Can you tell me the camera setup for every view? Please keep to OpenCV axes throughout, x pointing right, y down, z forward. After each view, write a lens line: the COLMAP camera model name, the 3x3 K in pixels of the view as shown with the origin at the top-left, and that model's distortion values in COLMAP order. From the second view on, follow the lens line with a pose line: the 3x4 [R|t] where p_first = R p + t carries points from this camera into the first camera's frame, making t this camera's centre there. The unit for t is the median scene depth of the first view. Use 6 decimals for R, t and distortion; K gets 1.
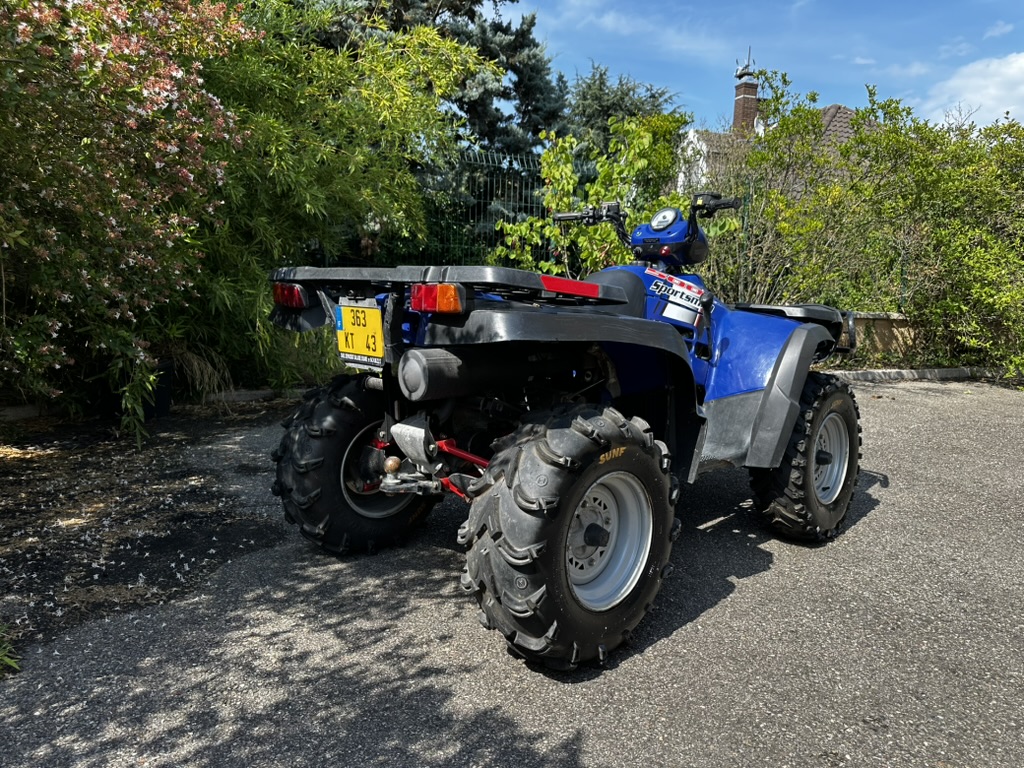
lens RADIAL K [[742.8, 0, 512.0], [0, 742.8, 384.0], [0, 0, 1]] dist [0.062986, -0.093952]
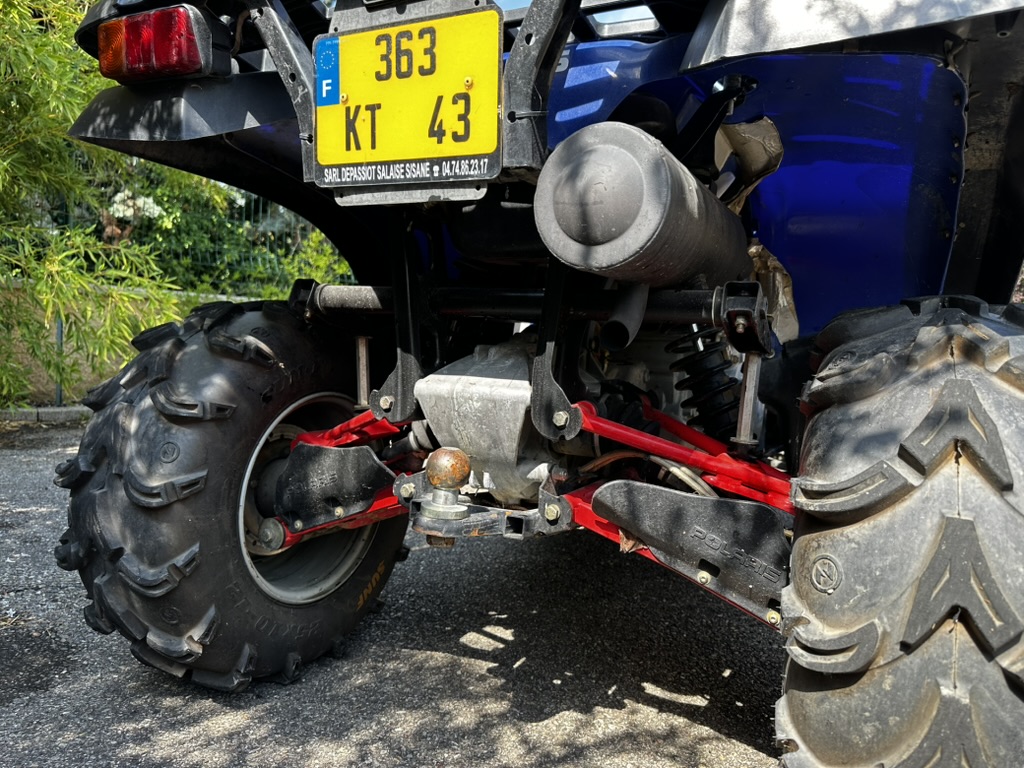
lens RADIAL K [[742.8, 0, 512.0], [0, 742.8, 384.0], [0, 0, 1]] dist [0.062986, -0.093952]
pose [[0.944574, 0.002668, 0.328288, -0.228282], [0.017007, 0.998227, -0.057046, 0.076840], [-0.327858, 0.059467, 0.942853, 0.536425]]
